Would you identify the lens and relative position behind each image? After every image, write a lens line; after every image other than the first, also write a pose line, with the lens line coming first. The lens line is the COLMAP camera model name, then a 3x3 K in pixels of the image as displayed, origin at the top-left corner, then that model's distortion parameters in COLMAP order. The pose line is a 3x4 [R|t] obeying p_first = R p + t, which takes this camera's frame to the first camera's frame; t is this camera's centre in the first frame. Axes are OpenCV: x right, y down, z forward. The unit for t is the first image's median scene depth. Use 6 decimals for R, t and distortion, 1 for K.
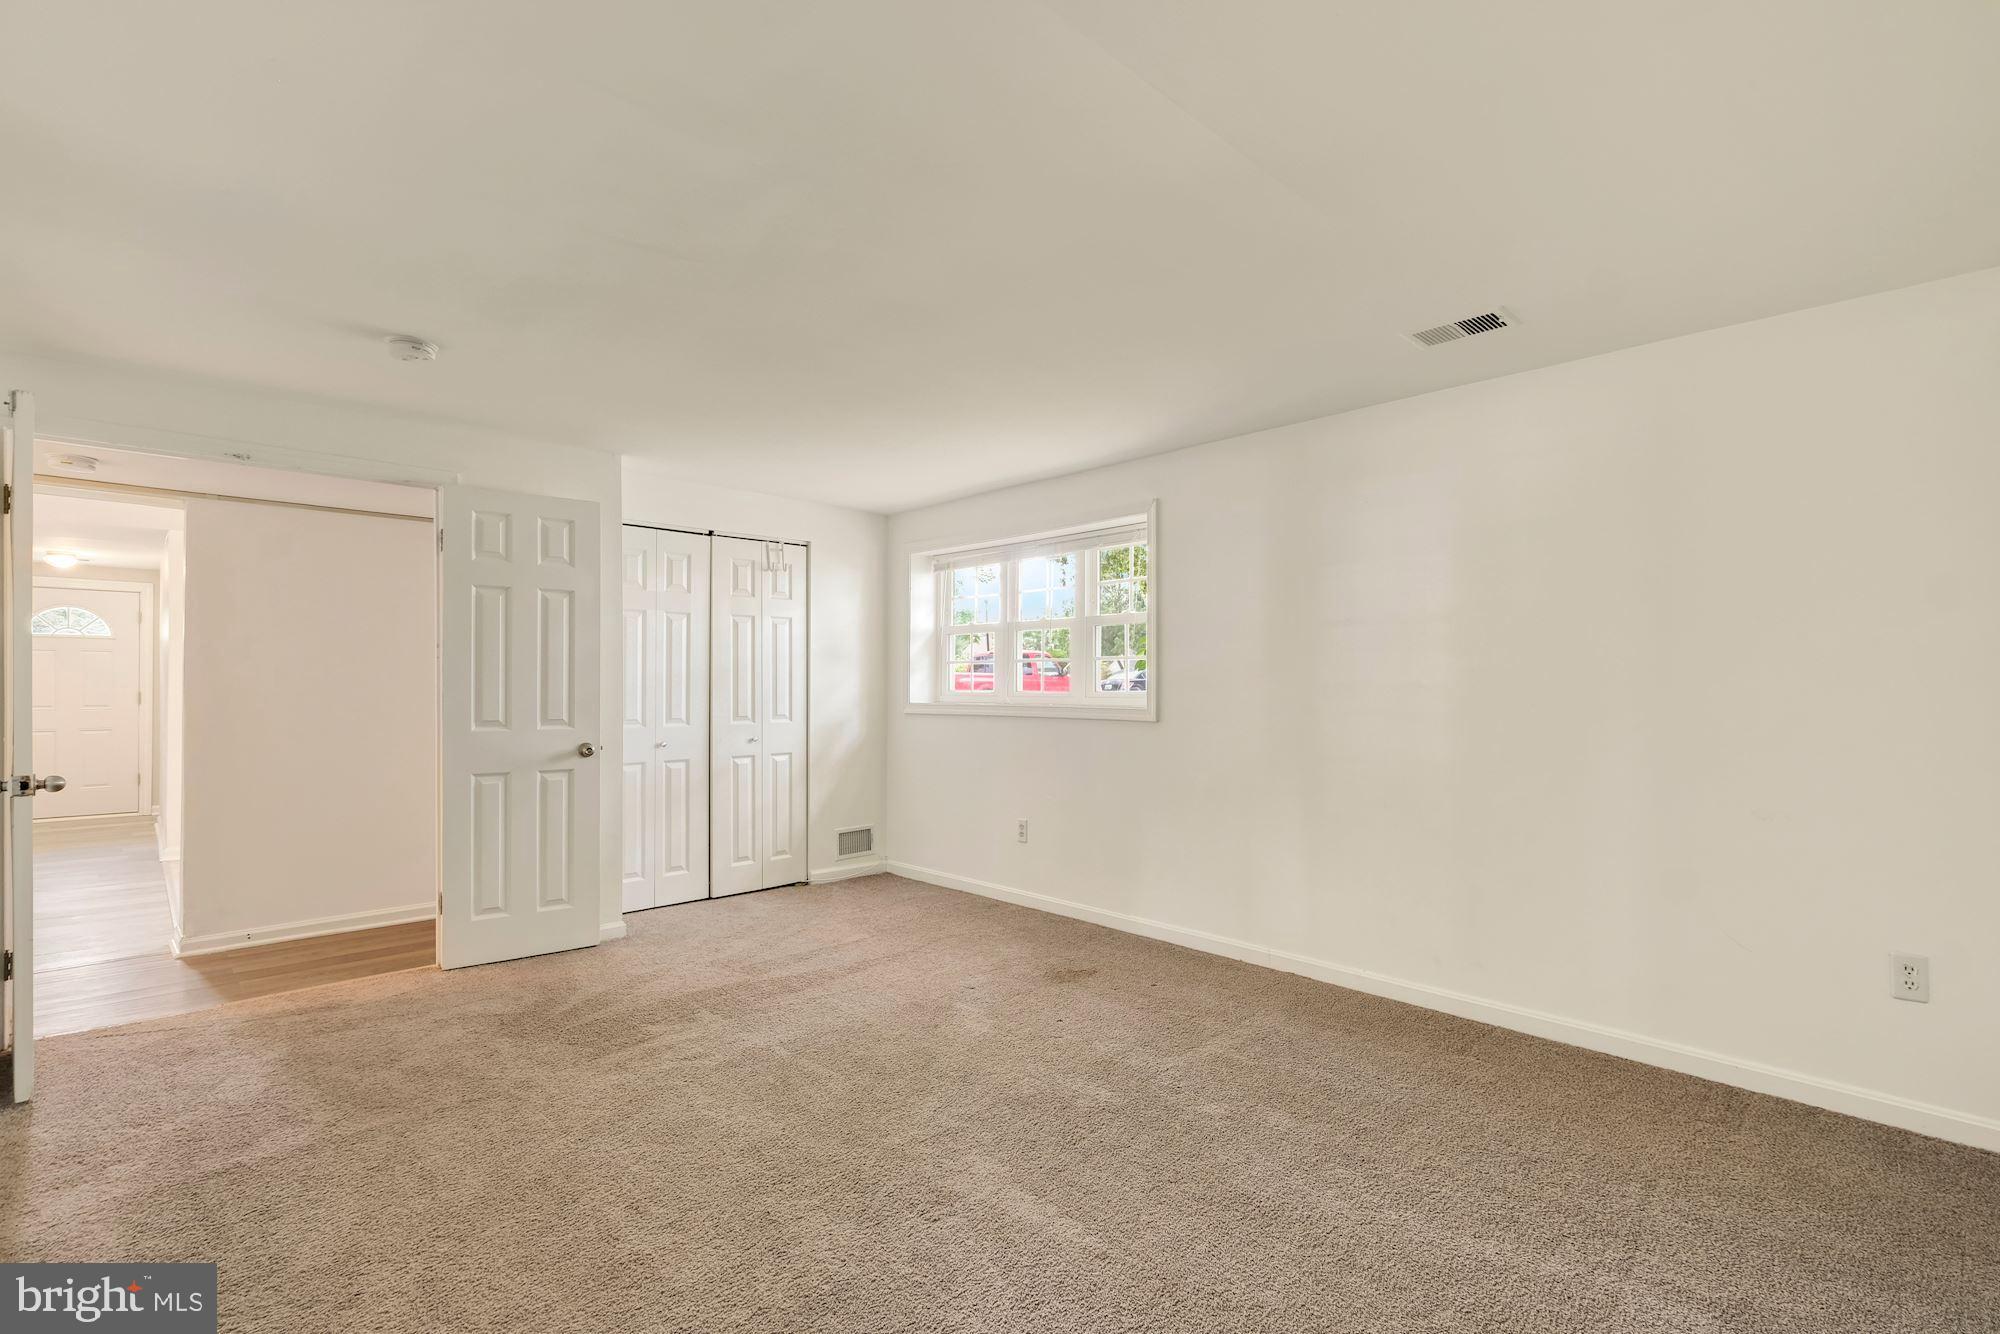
lens RADIAL K [[905.4, 0, 1009.8], [0, 905.4, 689.9], [0, 0, 1]] dist [-0.000317, 0.000414]
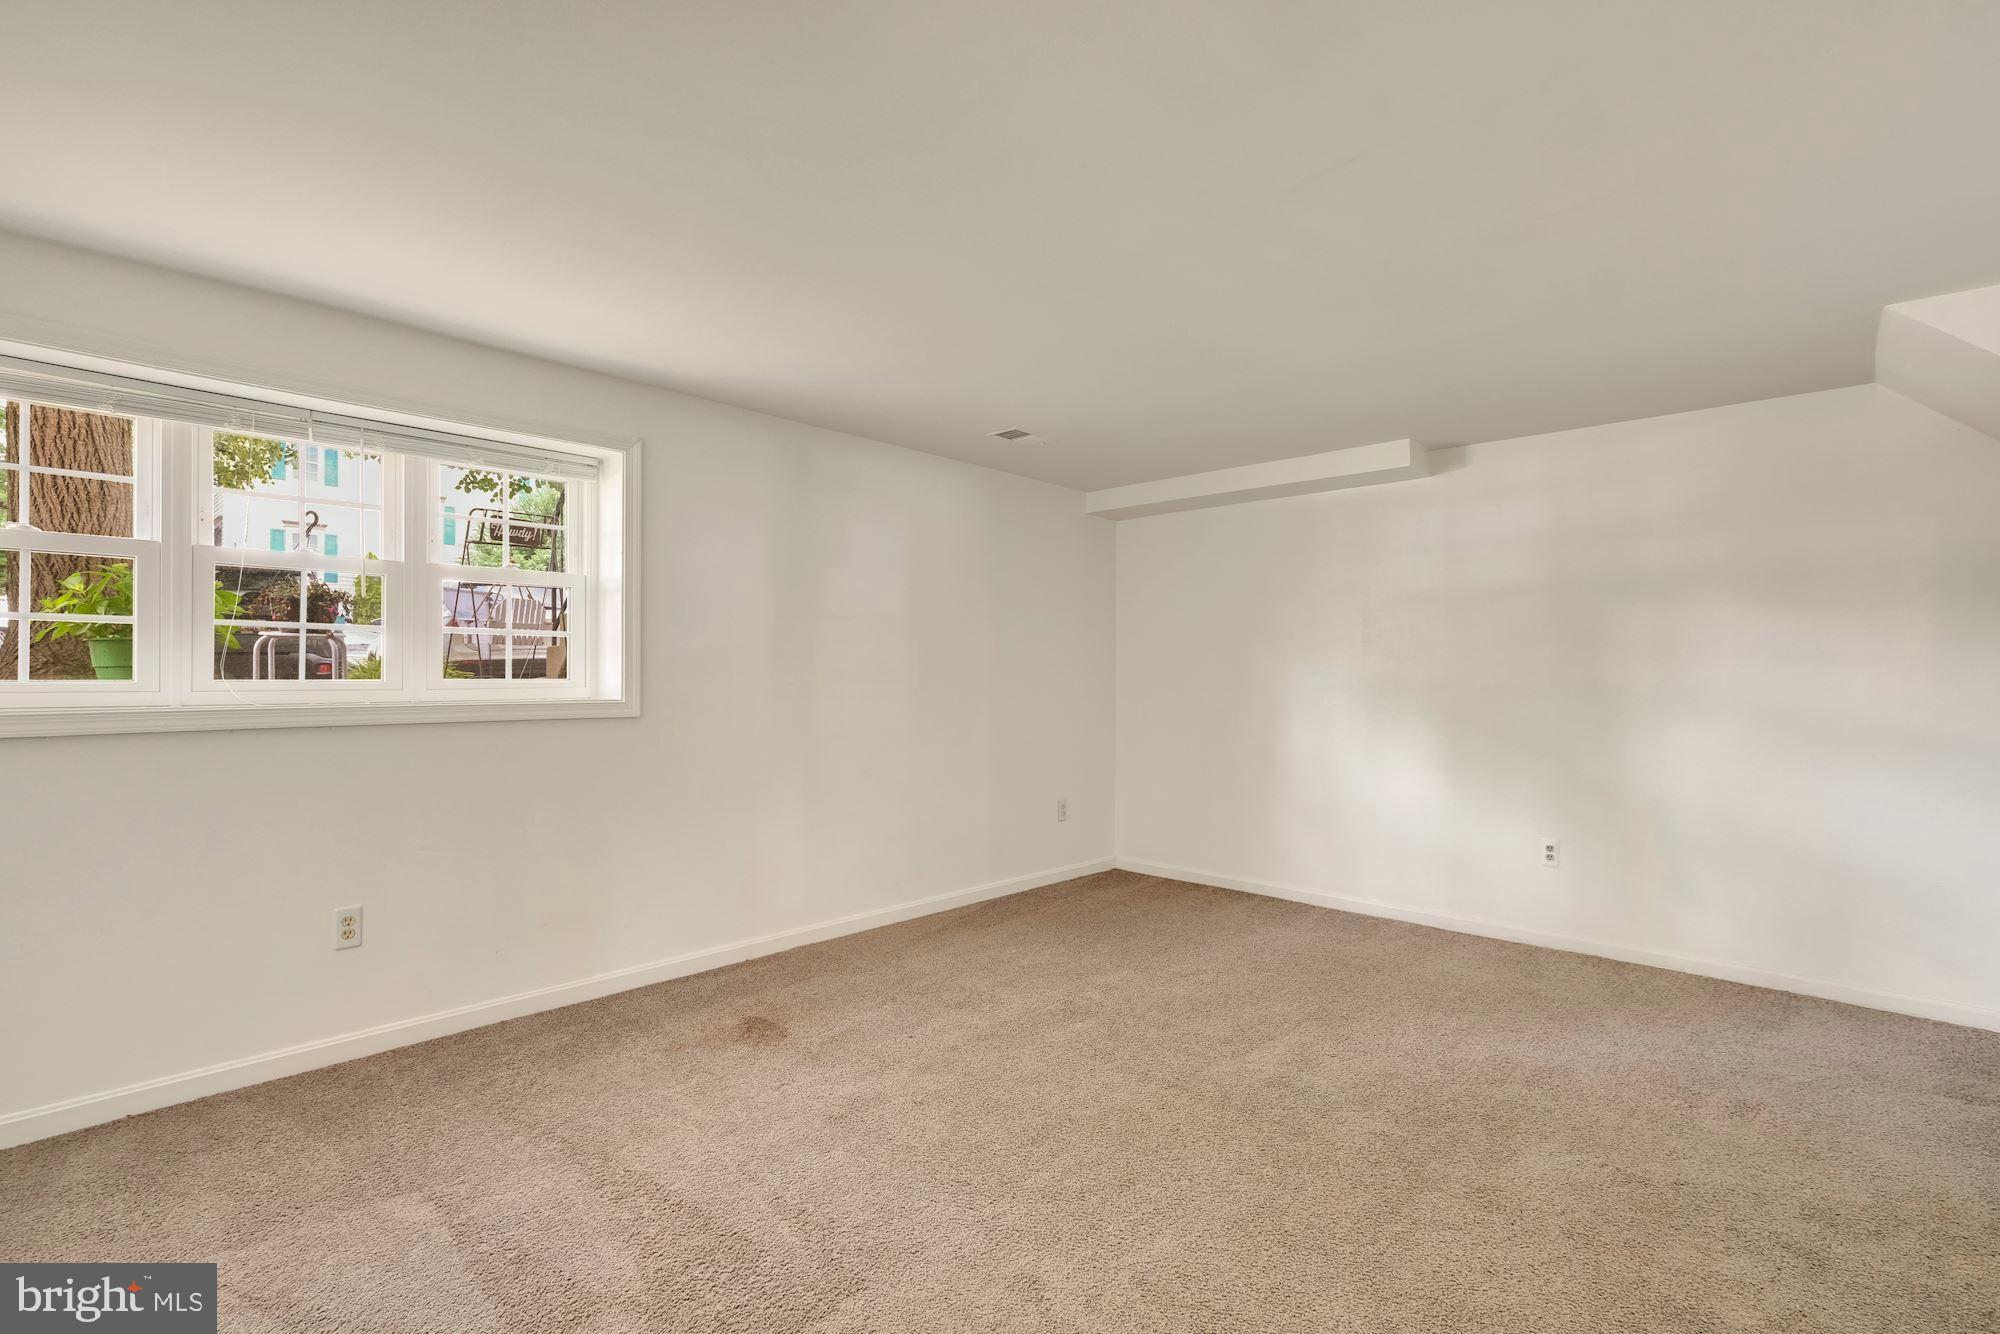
lens RADIAL K [[908.0, 0, 1000.0], [0, 908.0, 667.0], [0, 0, 1]] dist [0.000794, -0.000235]
pose [[-0.021450, 0.006830, 0.999747, -0.632064], [0.007732, 0.999948, -0.006666, 0.000142], [-0.999740, 0.007587, -0.021502, 0.678622]]
